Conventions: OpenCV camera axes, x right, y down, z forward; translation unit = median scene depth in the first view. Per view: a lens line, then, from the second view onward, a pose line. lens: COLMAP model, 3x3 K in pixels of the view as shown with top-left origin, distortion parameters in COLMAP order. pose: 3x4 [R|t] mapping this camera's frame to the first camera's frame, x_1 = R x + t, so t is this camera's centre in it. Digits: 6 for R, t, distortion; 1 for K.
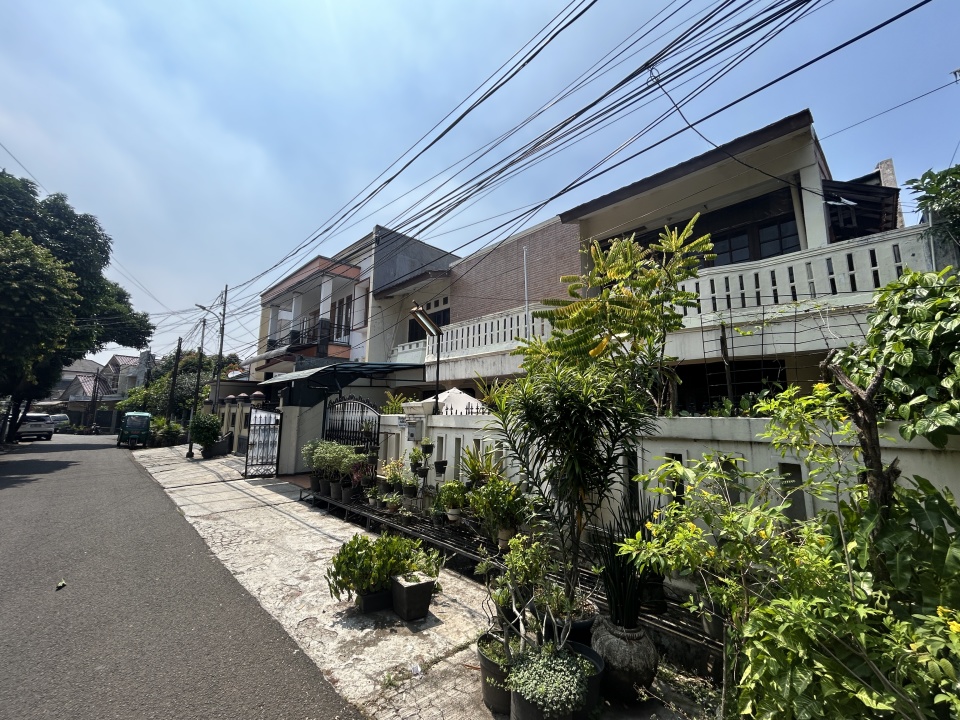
lens RADIAL K [[390.2, 0, 481.5], [0, 390.2, 358.4], [0, 0, 1]] dist [-0.001518, 0.000327]
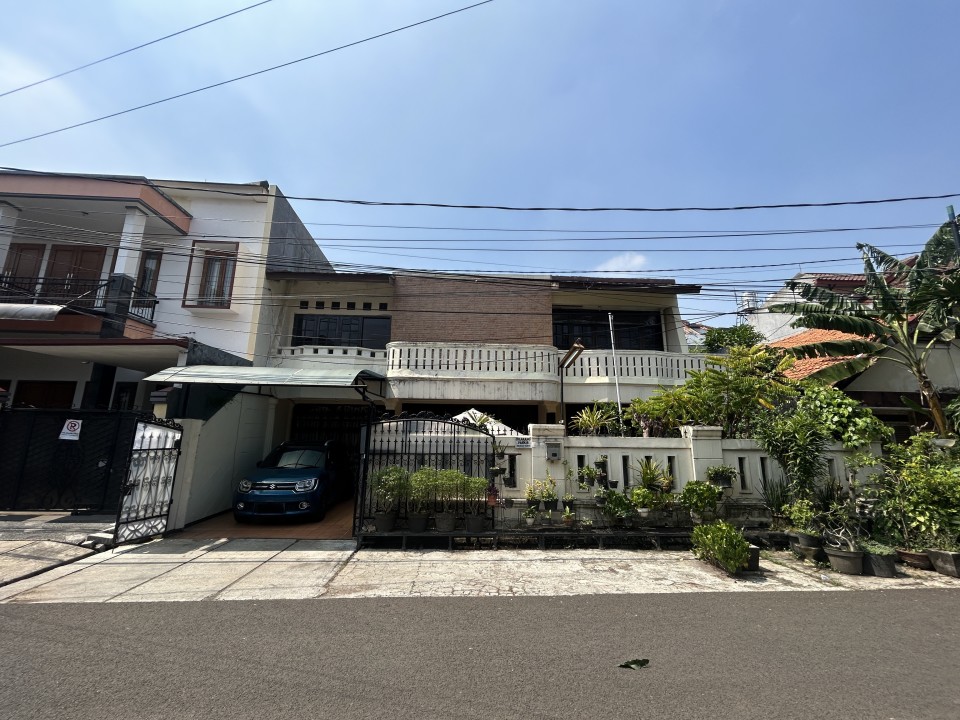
lens RADIAL K [[390.2, 0, 479.3], [0, 390.2, 355.5], [0, 0, 1]] dist [-0.001518, 0.000327]
pose [[0.662594, 0.154906, 0.732785, -0.695819], [-0.116539, 0.987785, -0.103435, 0.033678], [-0.739857, -0.016863, 0.672553, 0.244854]]
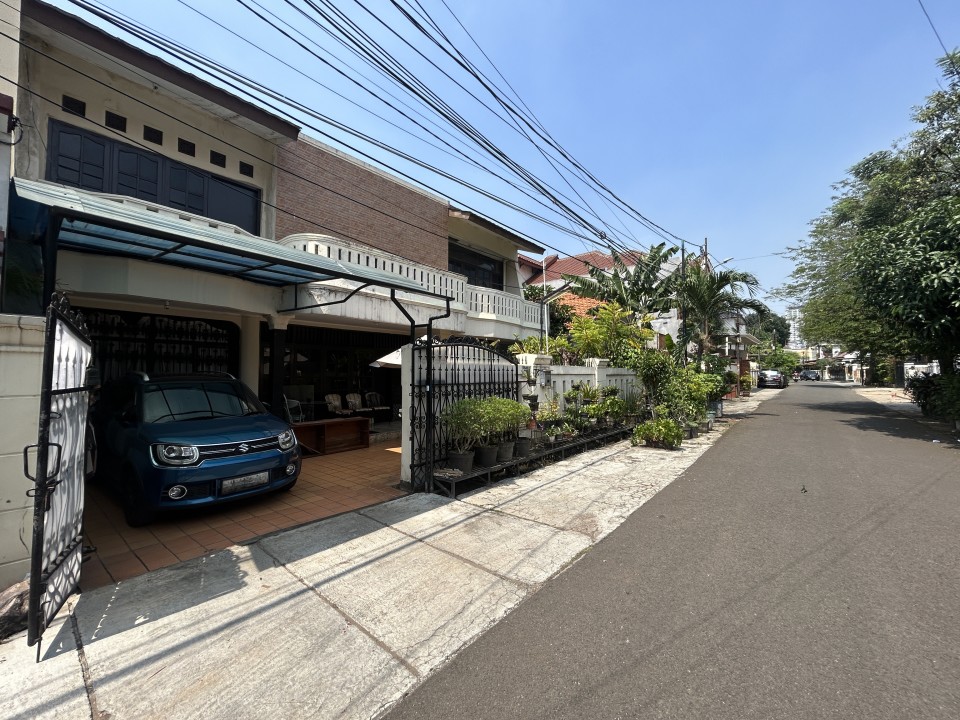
lens RADIAL K [[390.2, 0, 475.8], [0, 390.2, 356.6], [0, 0, 1]] dist [-0.001518, 0.000327]
pose [[-0.102109, 0.038218, 0.994039, -0.824415], [-0.145159, 0.987993, -0.052897, 0.129513], [-0.984125, -0.149695, -0.095336, 0.801852]]
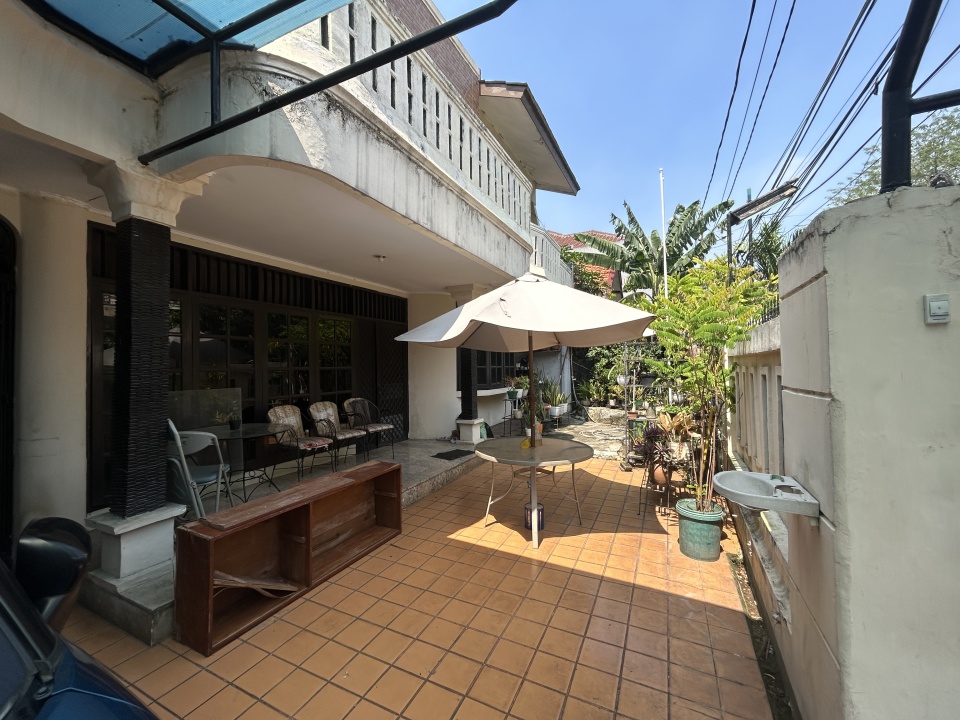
lens RADIAL K [[390.2, 0, 476.2], [0, 390.2, 357.6], [0, 0, 1]] dist [-0.001518, 0.000327]
pose [[-0.323914, 0.020194, 0.945871, -0.362047], [-0.126748, 0.989833, -0.064538, 0.164894], [-0.937558, -0.140792, -0.318062, 0.974870]]
